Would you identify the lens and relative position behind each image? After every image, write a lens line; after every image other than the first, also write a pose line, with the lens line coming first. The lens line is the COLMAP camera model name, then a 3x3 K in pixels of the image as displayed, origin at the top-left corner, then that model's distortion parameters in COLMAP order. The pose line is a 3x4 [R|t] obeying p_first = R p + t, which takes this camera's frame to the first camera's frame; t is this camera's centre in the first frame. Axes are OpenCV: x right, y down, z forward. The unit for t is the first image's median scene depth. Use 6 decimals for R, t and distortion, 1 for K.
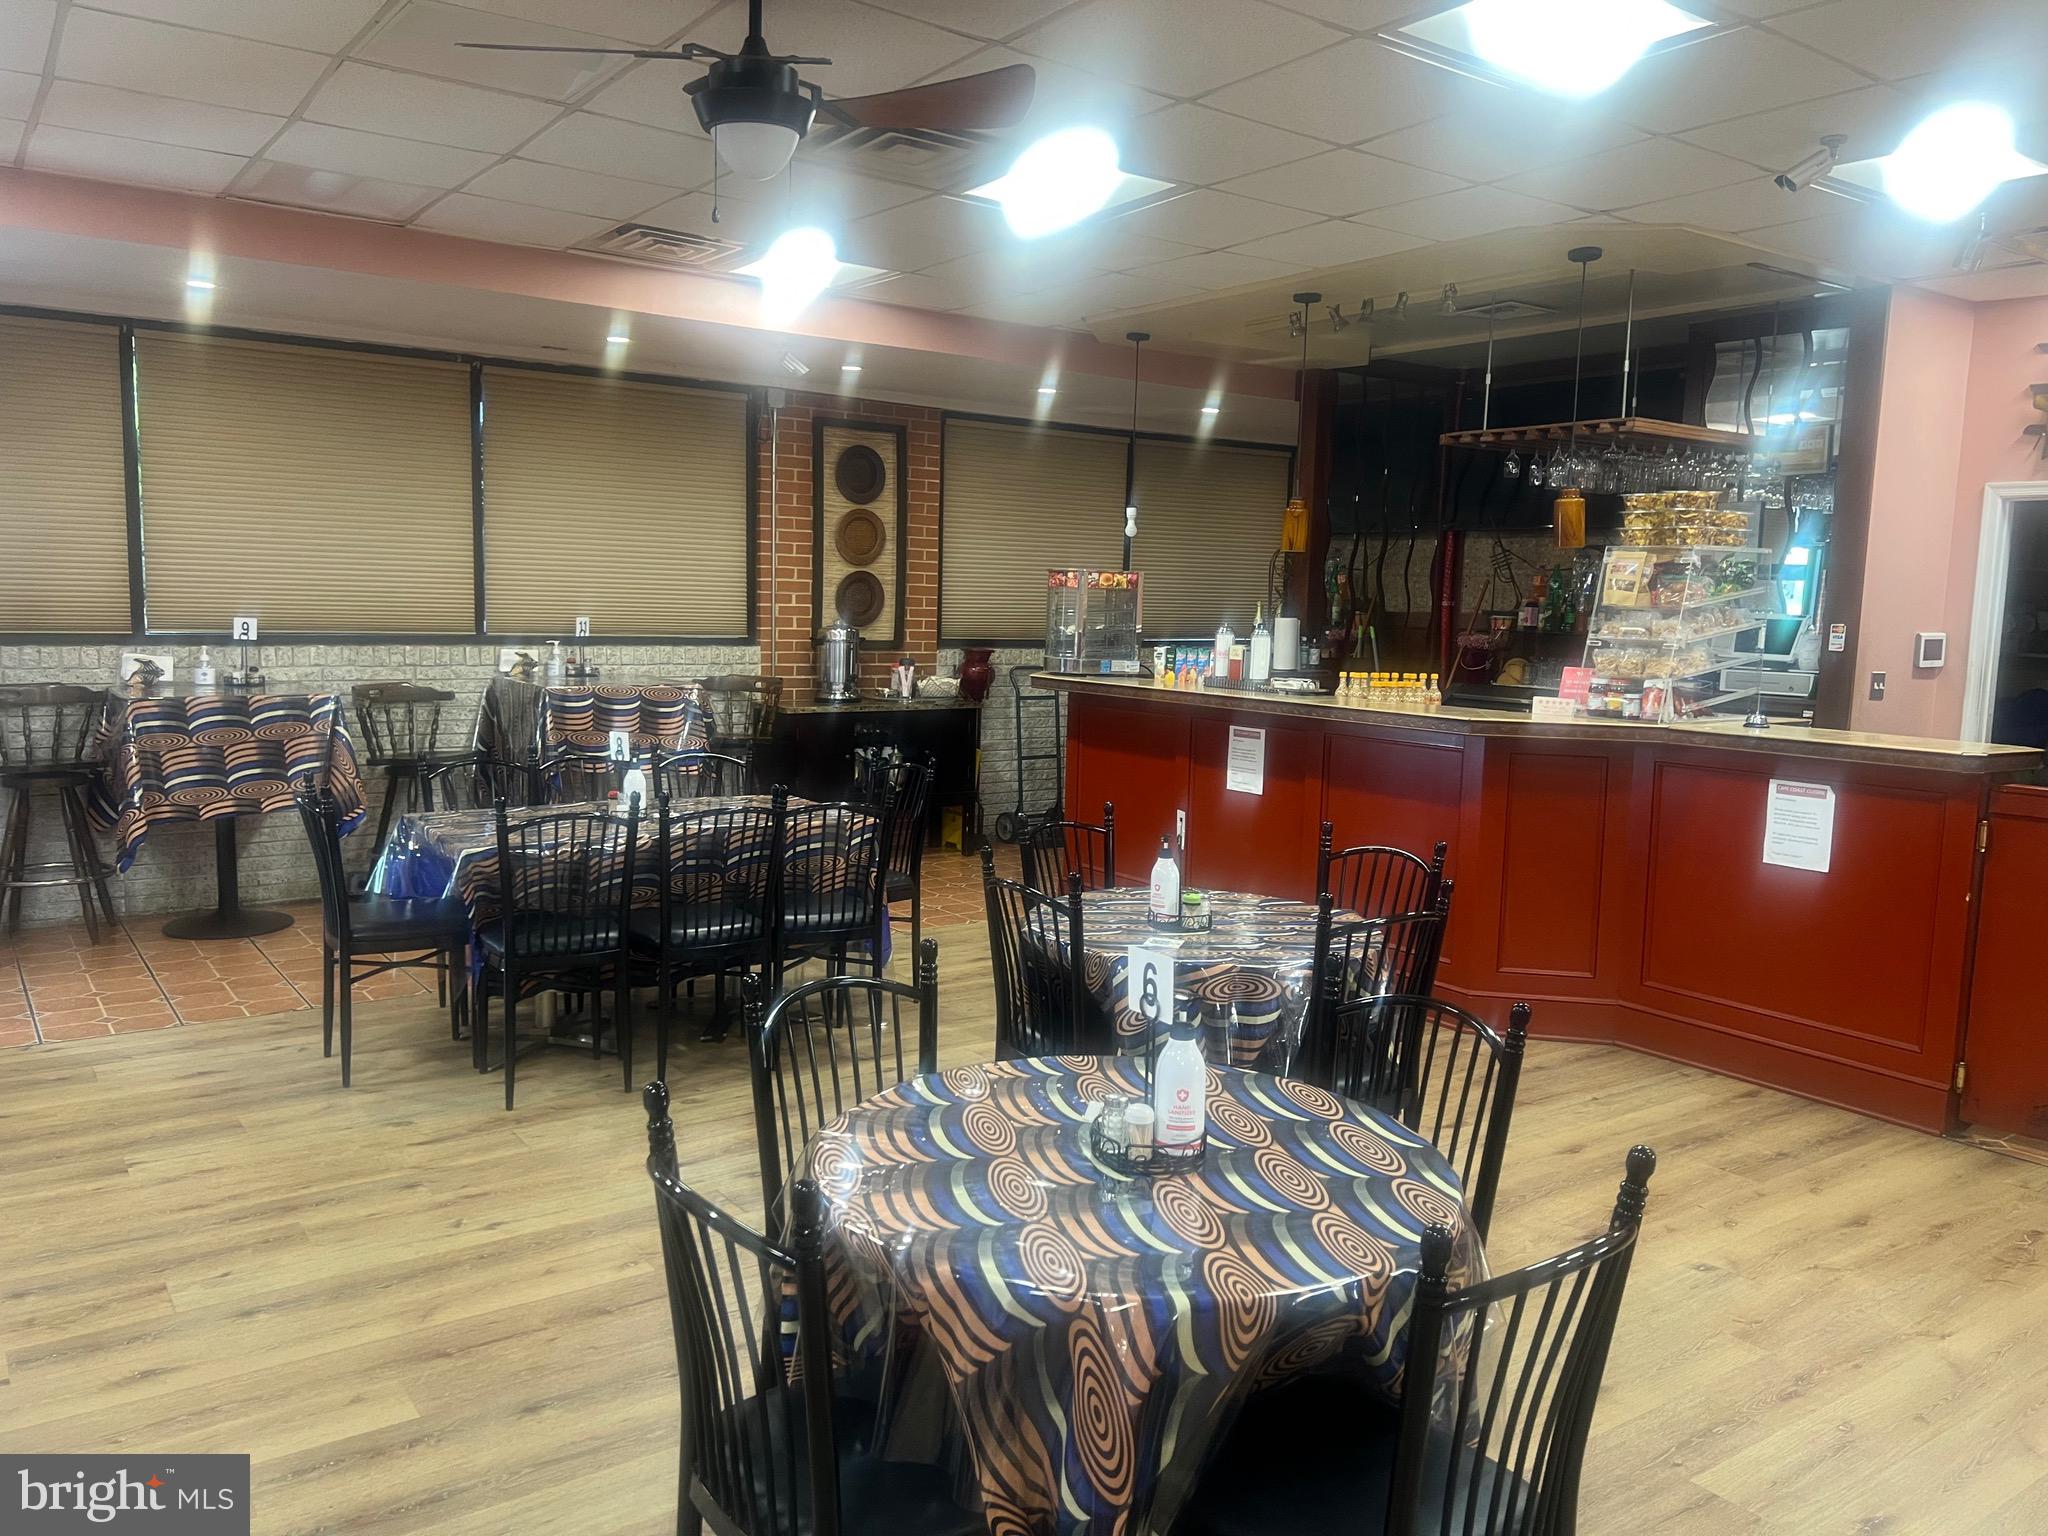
lens RADIAL K [[1570.3, 0, 1028.0], [0, 1570.3, 767.4], [0, 0, 1]] dist [-0.012071, -0.004395]
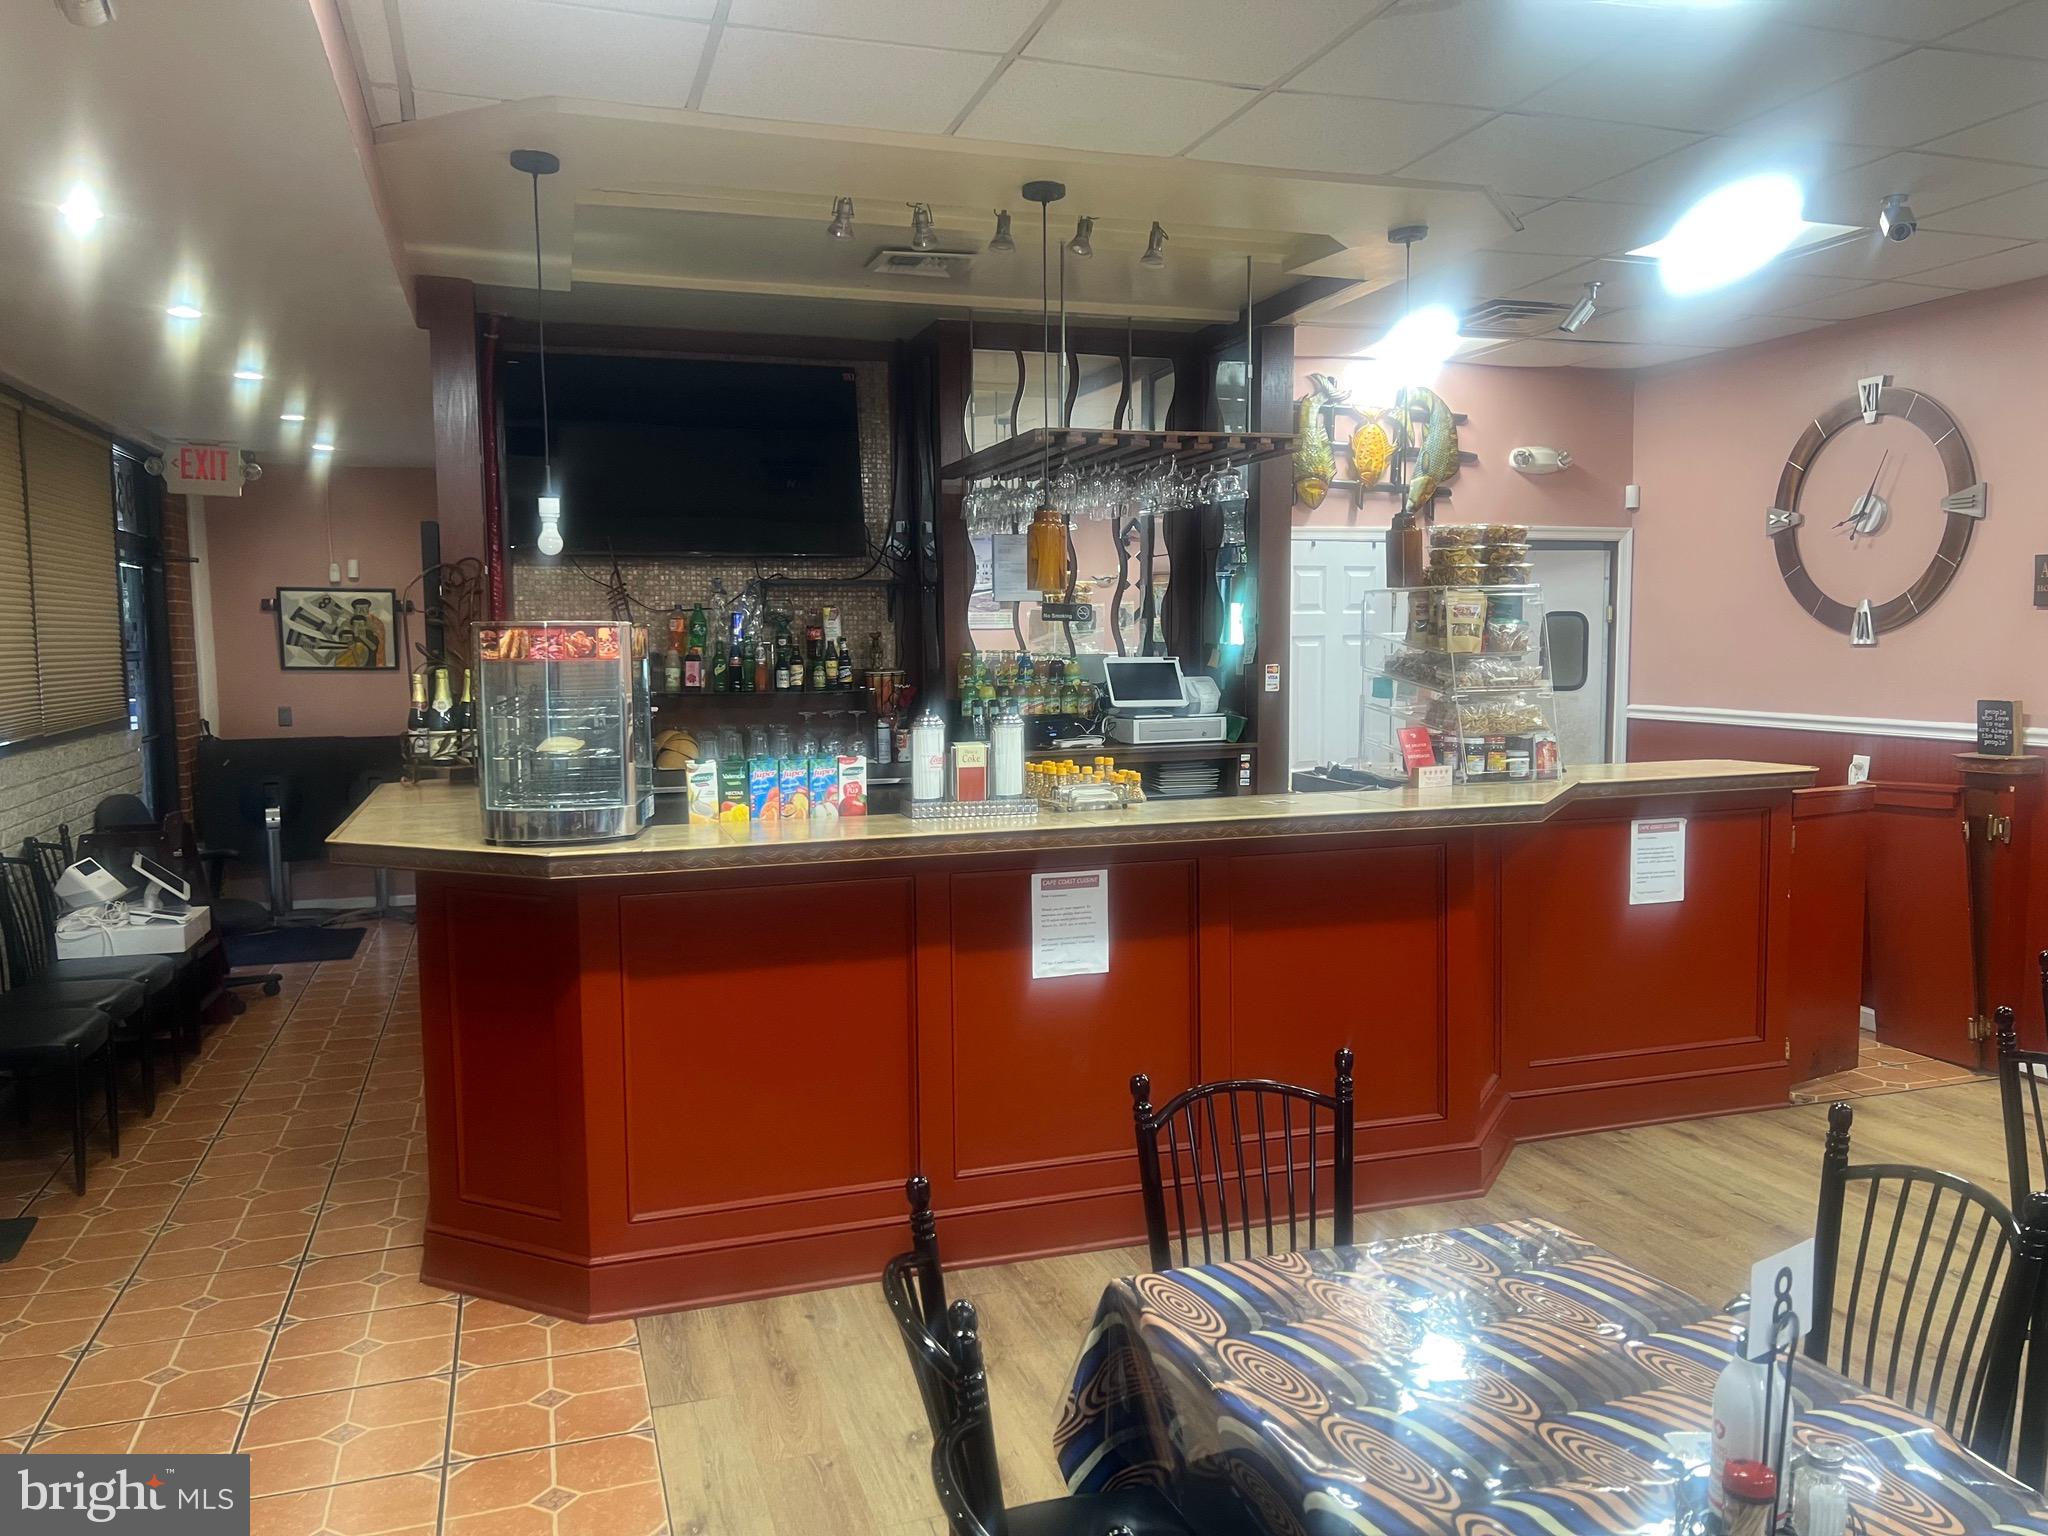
lens RADIAL K [[1570.3, 0, 1027.4], [0, 1570.3, 771.6], [0, 0, 1]] dist [-0.012071, -0.004395]
pose [[0.287706, -0.108715, 0.951528, -0.463964], [0.123444, 0.989458, 0.075723, -0.117260], [-0.949730, 0.095675, 0.298093, 0.855208]]
